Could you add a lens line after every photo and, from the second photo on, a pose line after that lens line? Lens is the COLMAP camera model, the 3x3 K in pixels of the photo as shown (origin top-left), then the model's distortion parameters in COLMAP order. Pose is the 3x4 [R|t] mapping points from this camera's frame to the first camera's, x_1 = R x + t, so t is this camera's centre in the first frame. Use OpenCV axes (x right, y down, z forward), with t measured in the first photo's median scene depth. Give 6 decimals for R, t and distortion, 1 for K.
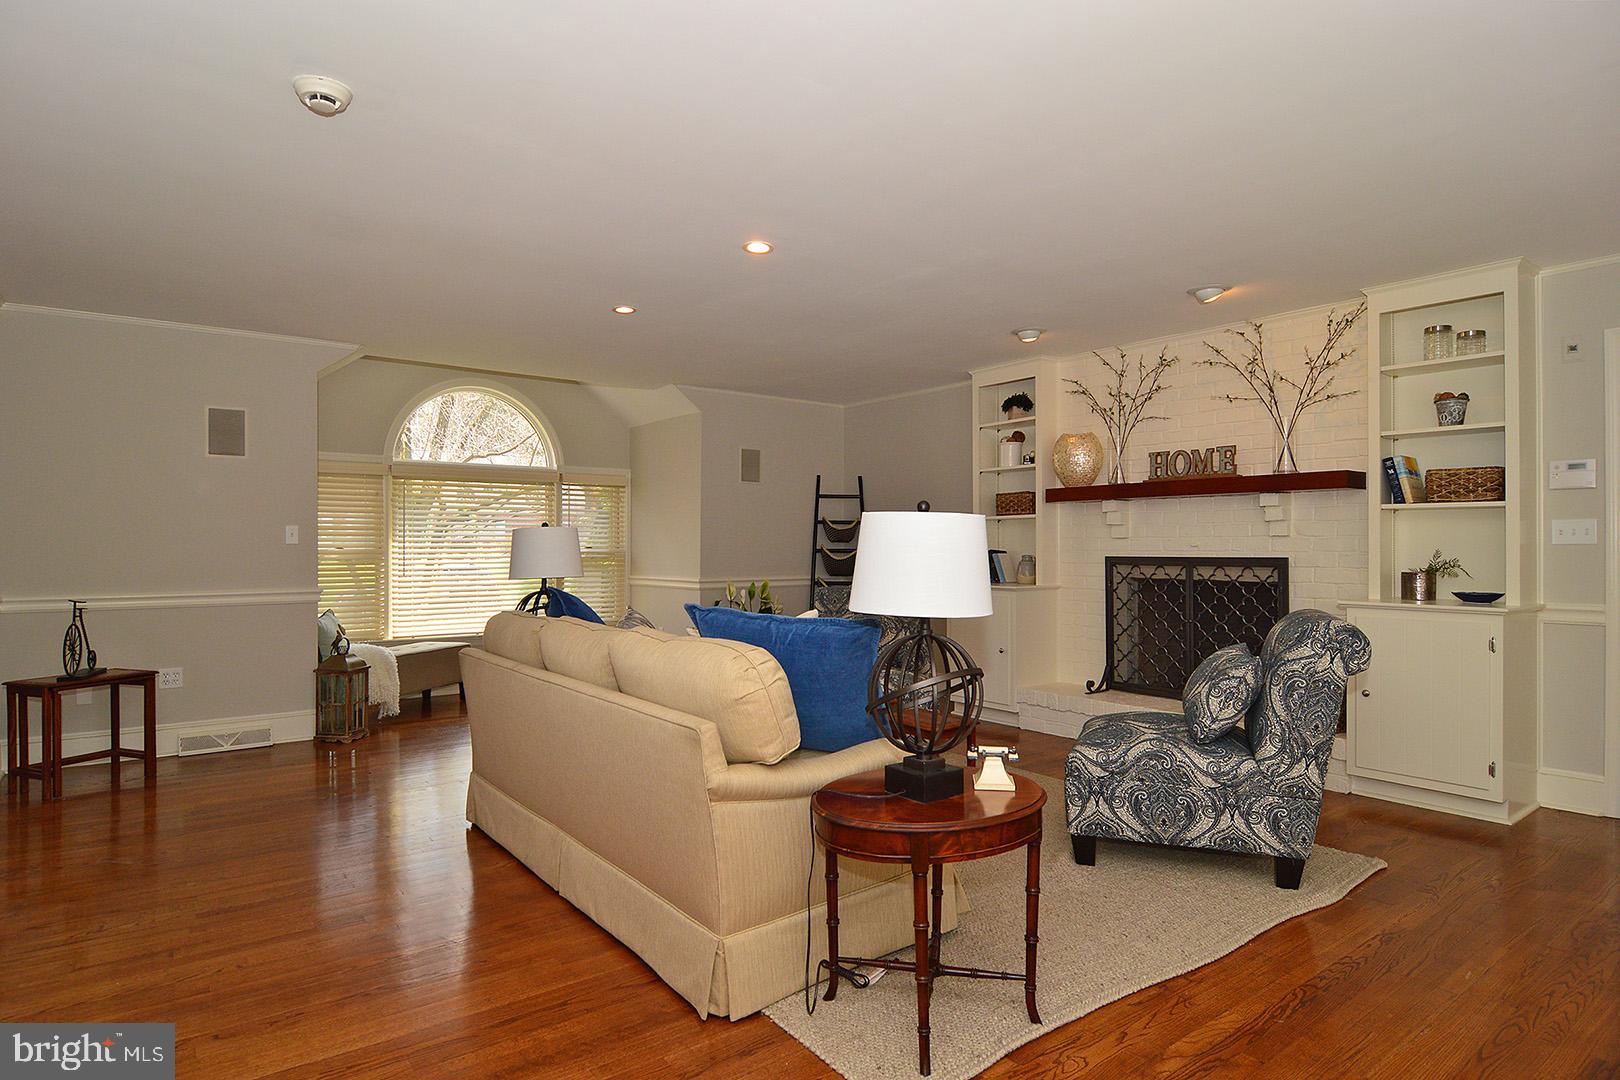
lens RADIAL K [[895.9, 0, 806.6], [0, 895.9, 543.8], [0, 0, 1]] dist [-0.001077, -0.002311]
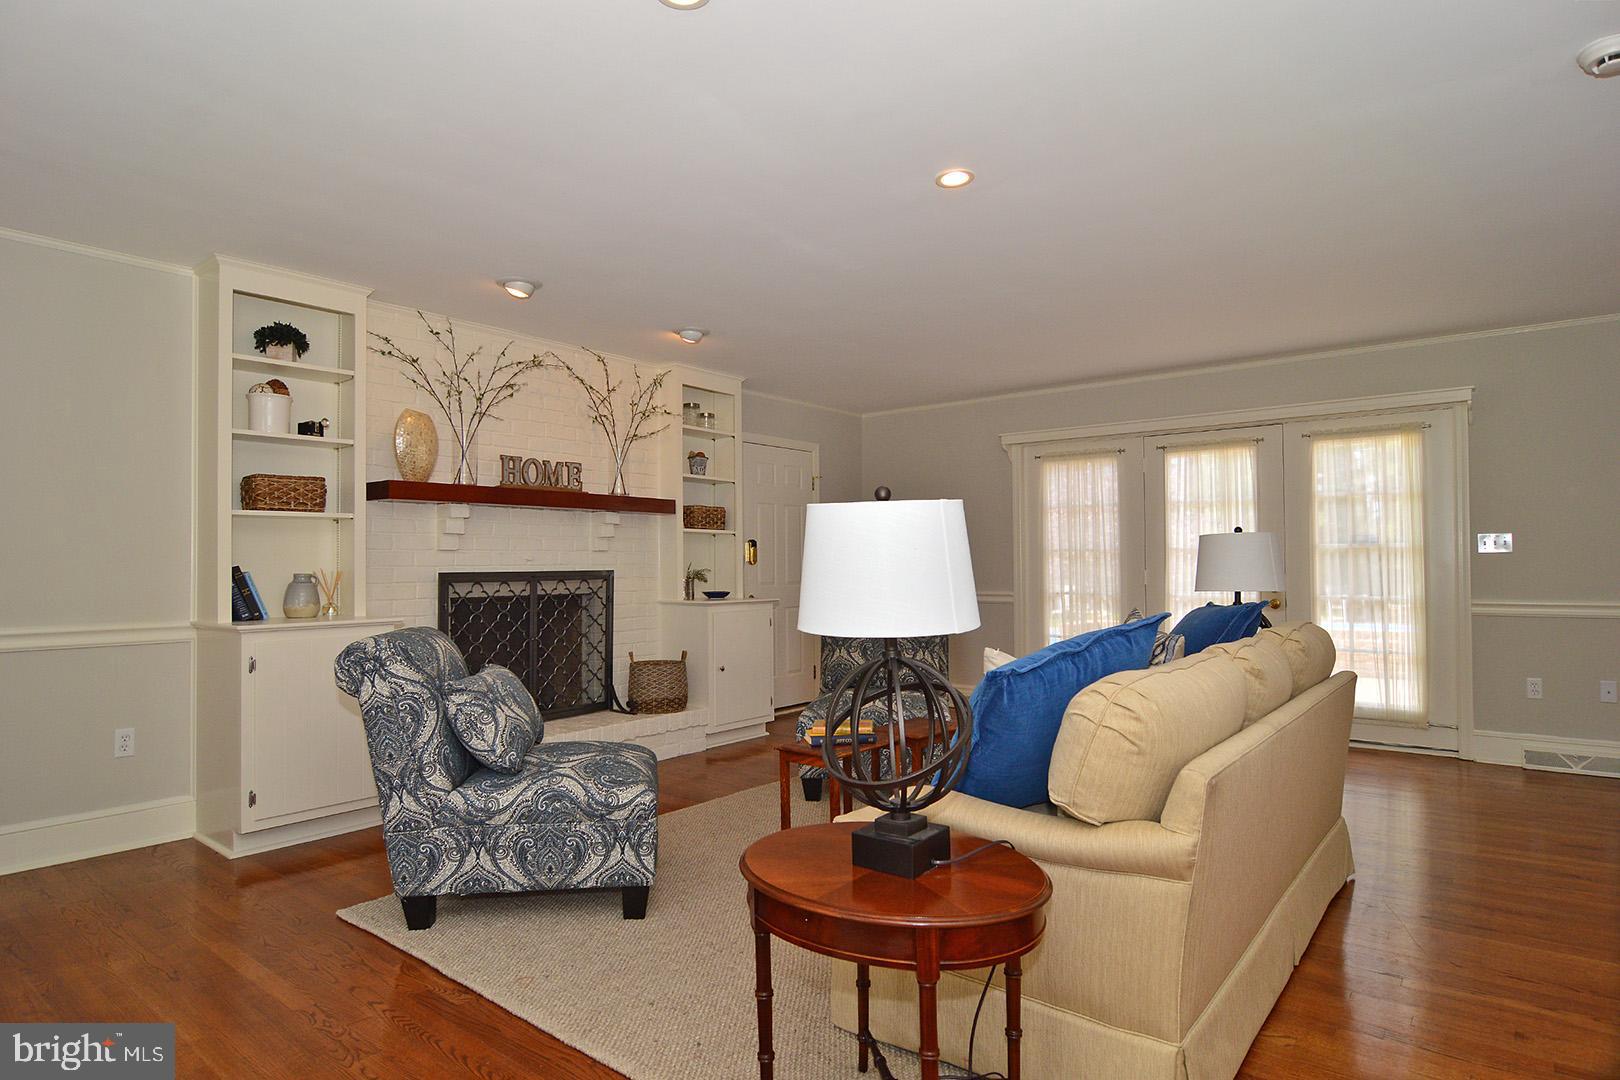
lens RADIAL K [[895.9, 0, 806.6], [0, 895.9, 543.8], [0, 0, 1]] dist [-0.001077, -0.002311]
pose [[-0.240191, 0.026751, 0.970357, -0.562389], [0.006480, 0.999642, -0.025954, 0.011860], [-0.970704, 0.000054, -0.240278, 0.942915]]
